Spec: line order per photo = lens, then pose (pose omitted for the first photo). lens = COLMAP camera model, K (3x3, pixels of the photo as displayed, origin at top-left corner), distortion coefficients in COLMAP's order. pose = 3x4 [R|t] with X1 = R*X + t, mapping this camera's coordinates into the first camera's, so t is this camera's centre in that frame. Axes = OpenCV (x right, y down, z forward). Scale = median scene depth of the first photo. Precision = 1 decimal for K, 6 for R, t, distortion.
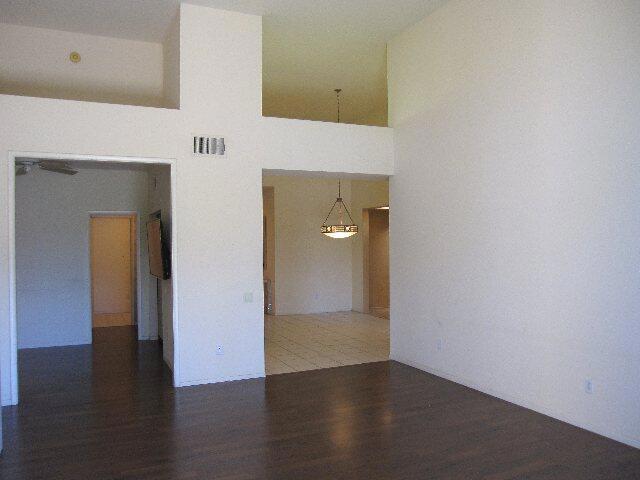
lens RADIAL K [[530.5, 0, 320.0], [0, 530.5, 240.0], [0, 0, 1]] dist [-0.065184, 0.006596]
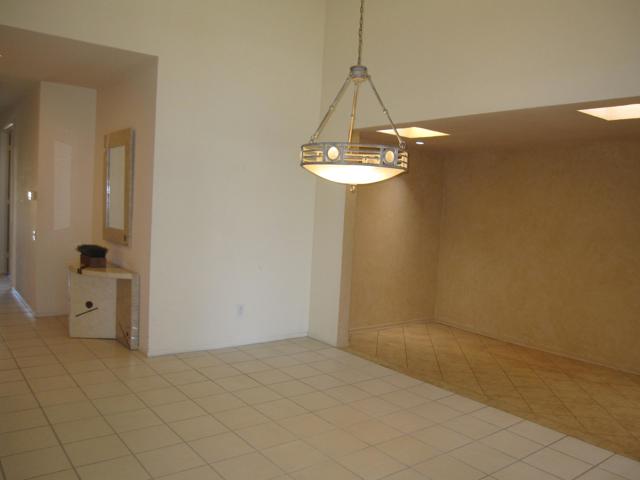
lens RADIAL K [[530.5, 0, 320.0], [0, 530.5, 240.0], [0, 0, 1]] dist [-0.065184, 0.006596]
pose [[0.973328, 0.046388, 0.224678, -0.049711], [-0.061298, 0.996324, 0.059842, 0.012212], [-0.221076, -0.072018, 0.972594, 0.580446]]
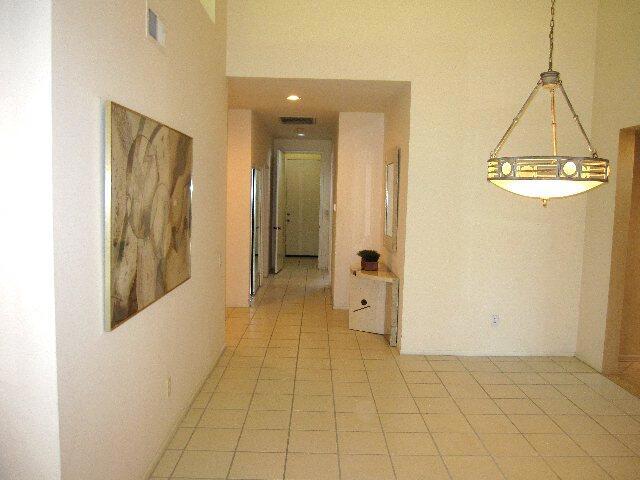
lens RADIAL K [[530.5, 0, 320.0], [0, 530.5, 240.0], [0, 0, 1]] dist [-0.065184, 0.006596]
pose [[0.906898, 0.066772, -0.416027, 0.044402], [-0.033346, 0.995641, 0.087108, -0.000641], [0.420030, -0.065125, 0.905171, 0.565984]]
